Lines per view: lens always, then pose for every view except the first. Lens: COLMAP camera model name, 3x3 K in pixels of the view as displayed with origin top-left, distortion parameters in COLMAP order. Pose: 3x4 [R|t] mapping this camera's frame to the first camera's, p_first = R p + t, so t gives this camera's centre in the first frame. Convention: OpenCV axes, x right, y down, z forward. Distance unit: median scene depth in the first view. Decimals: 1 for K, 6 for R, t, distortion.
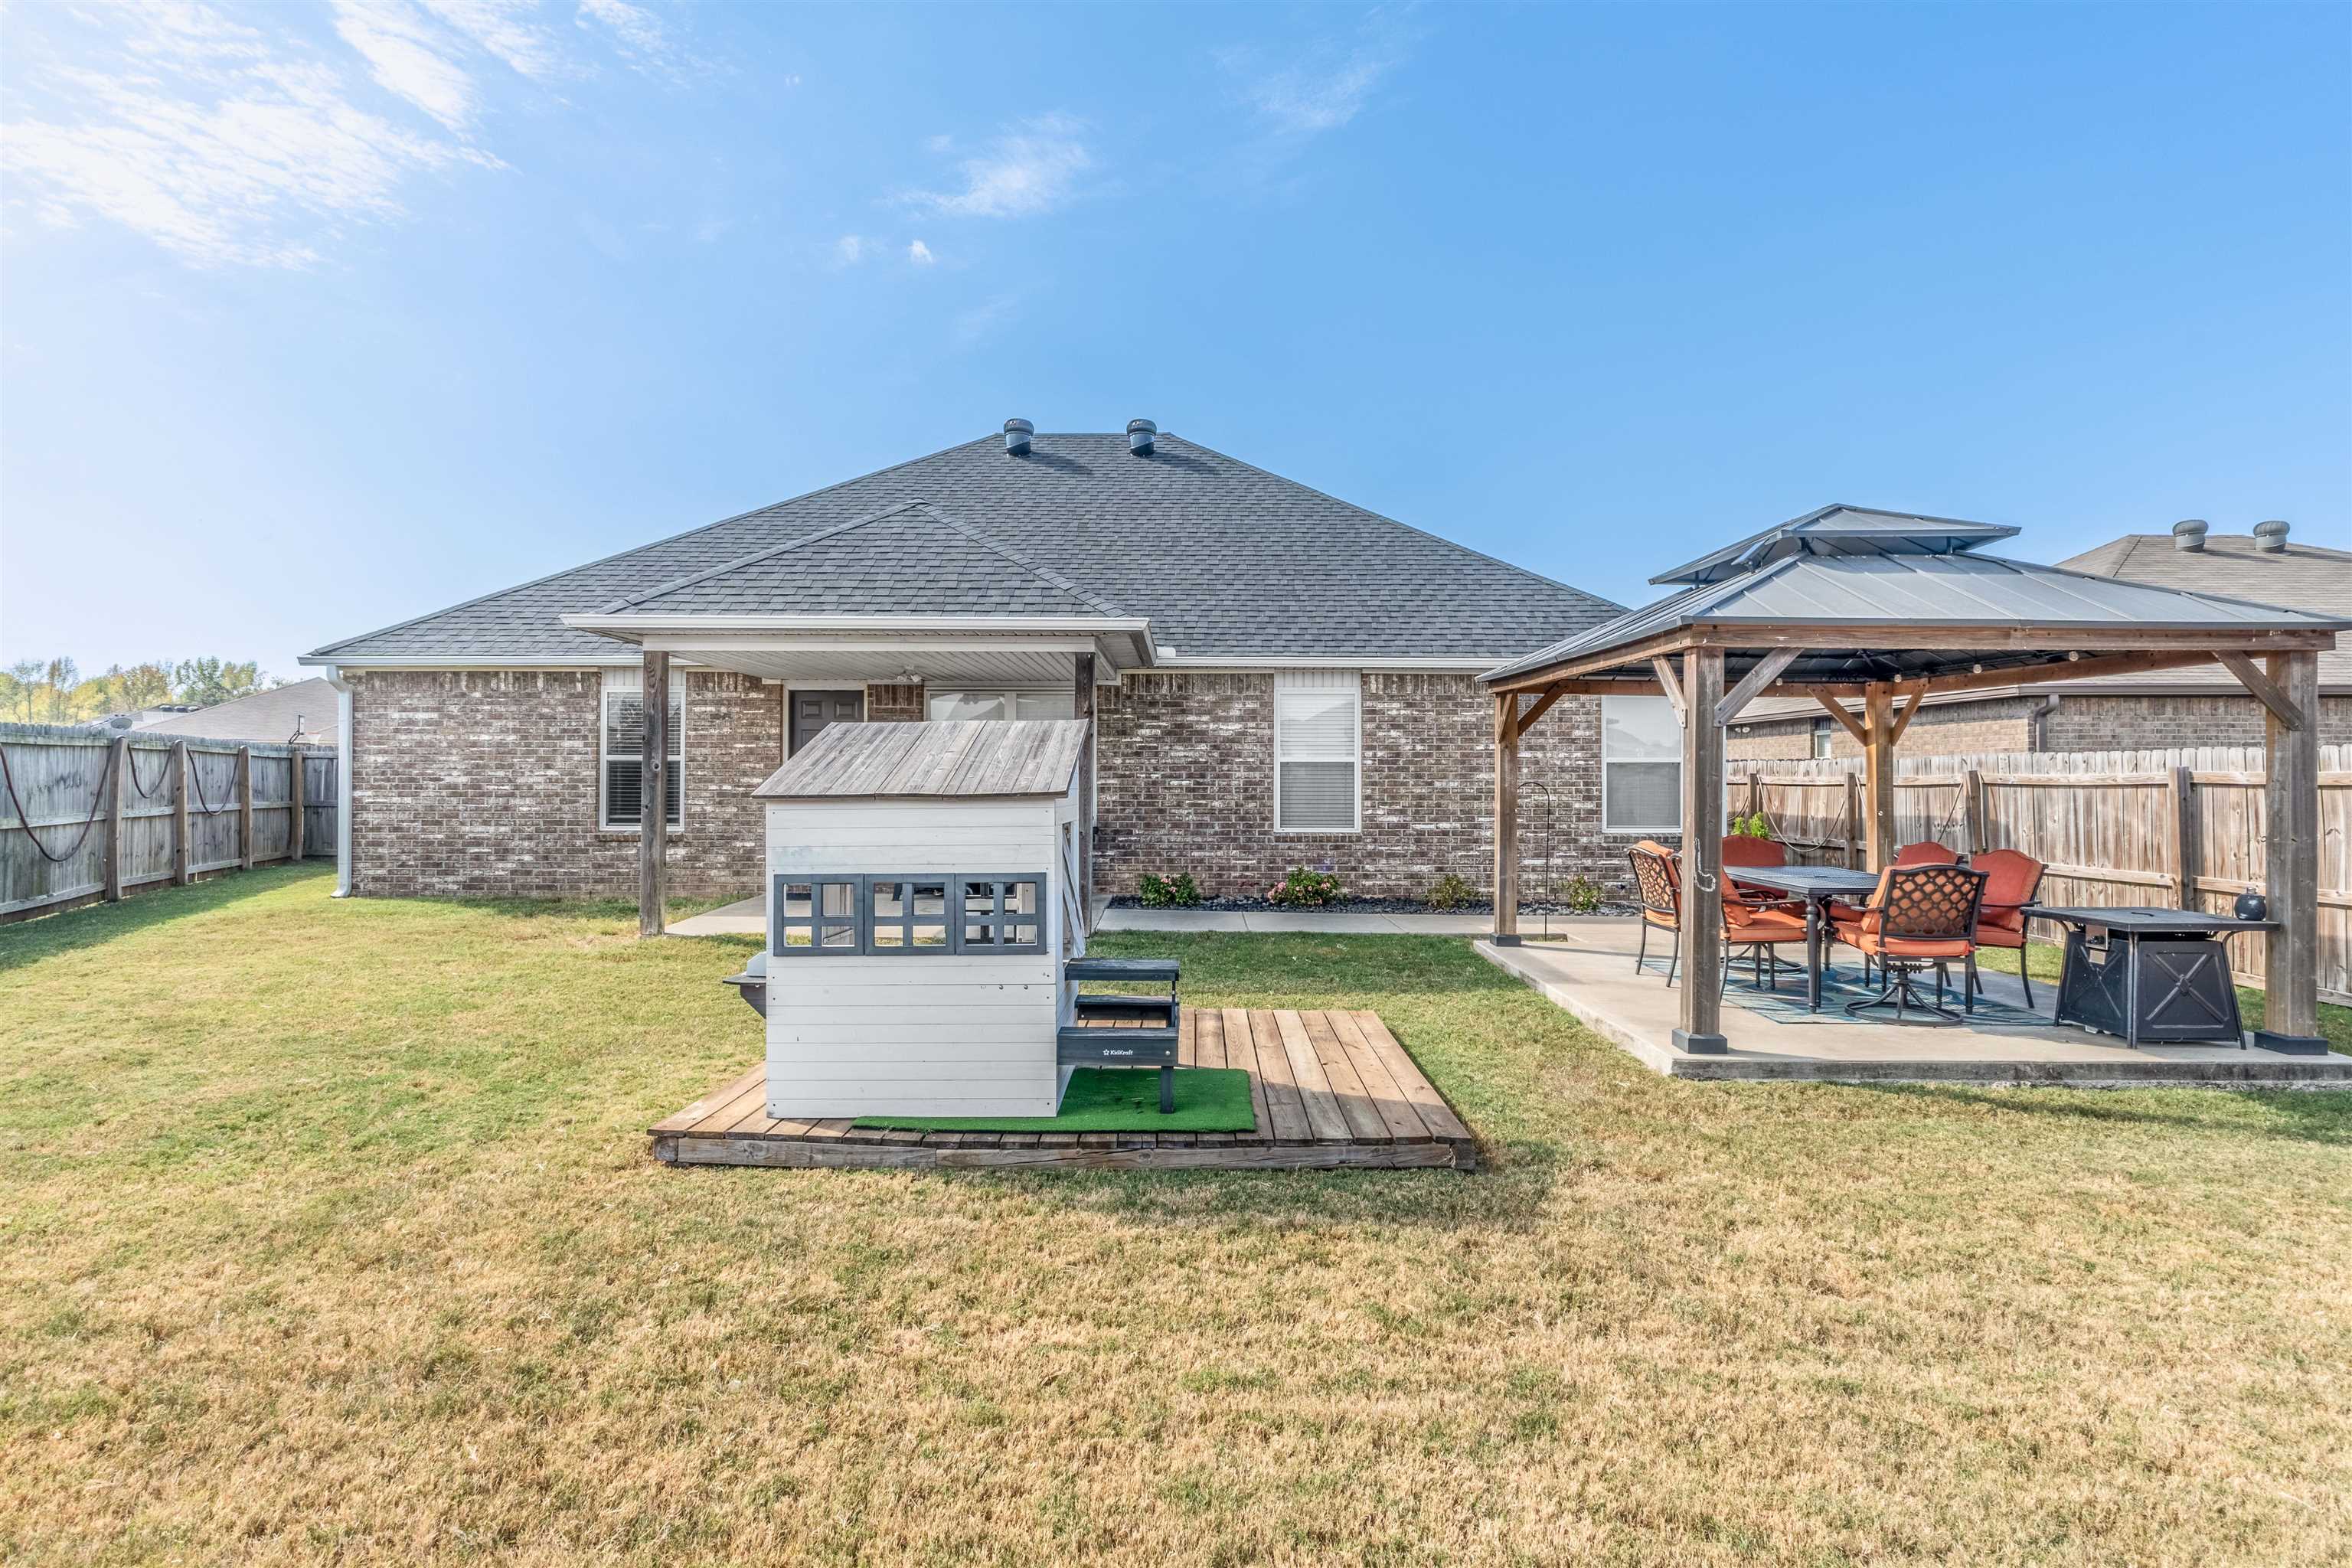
lens RADIAL K [[1221.5, 0, 1176.0], [0, 1221.5, 784.0], [0, 0, 1]] dist [0.000235, -0.000030]
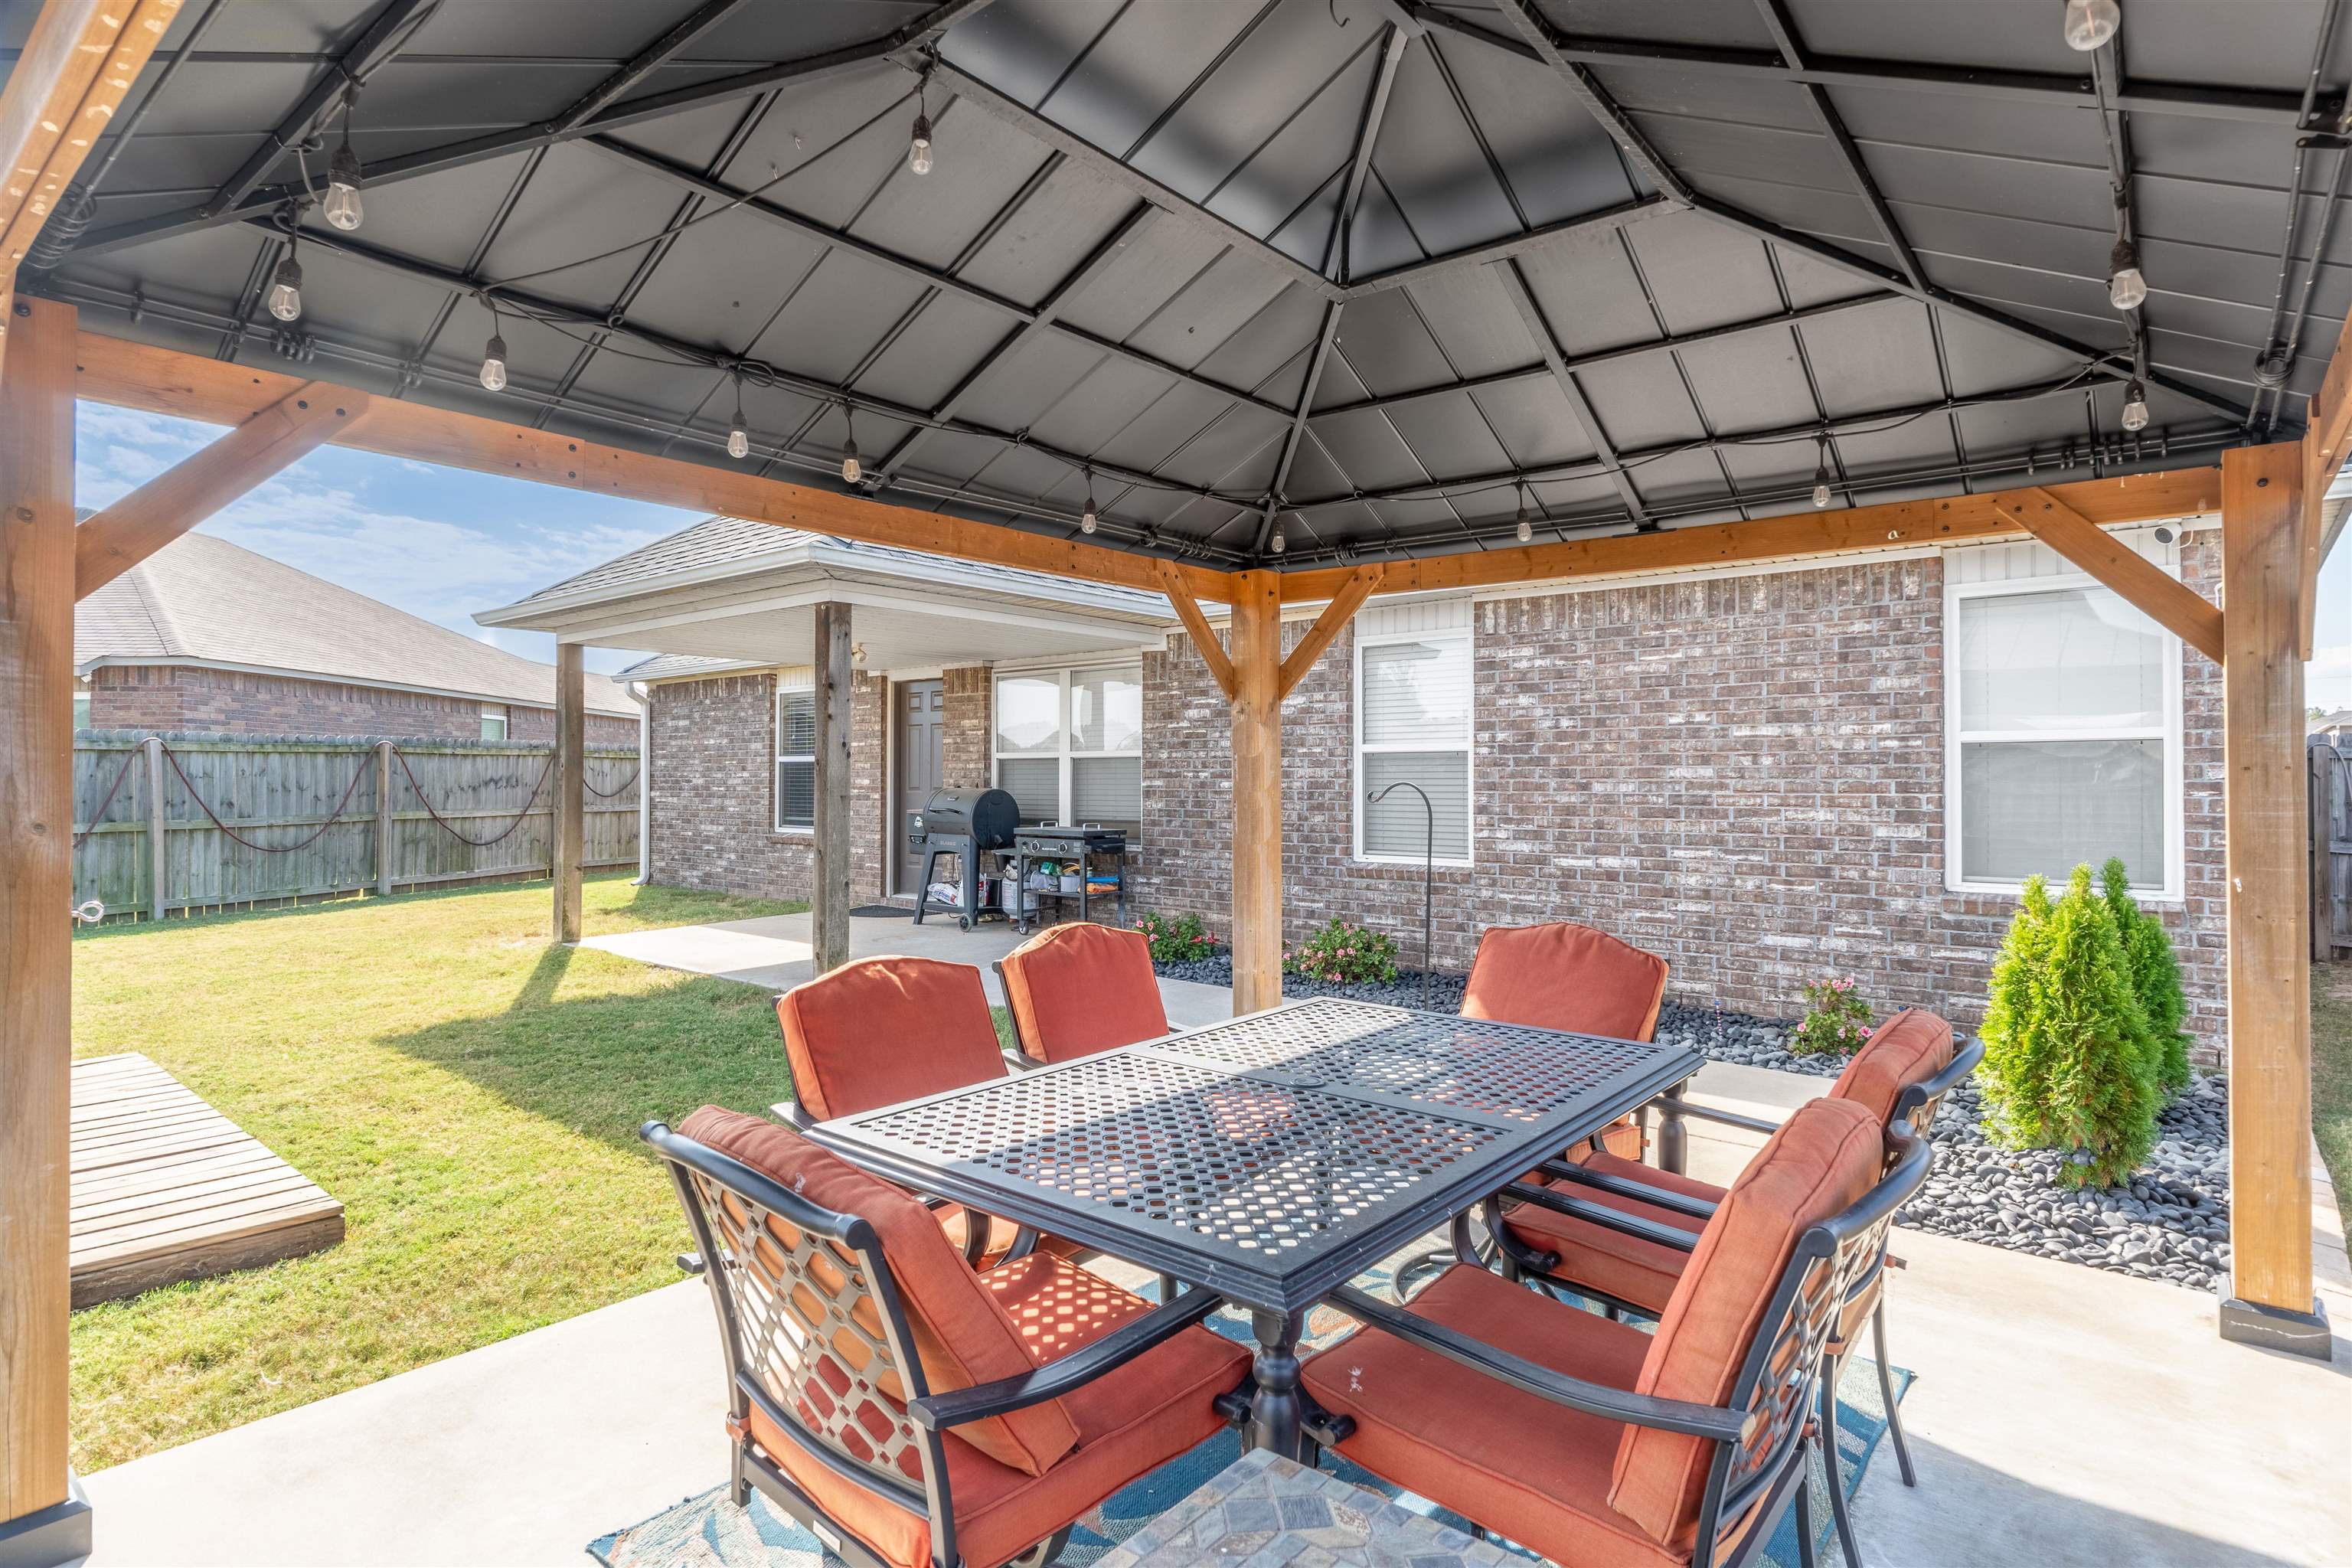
lens RADIAL K [[1221.5, 0, 1176.0], [0, 1221.5, 784.0], [0, 0, 1]] dist [0.000235, -0.000030]
pose [[0.763251, 0.000381, -0.646102, 0.428099], [-0.002092, 0.999996, -0.001883, -0.000036], [0.646099, 0.002789, 0.763249, 0.448396]]
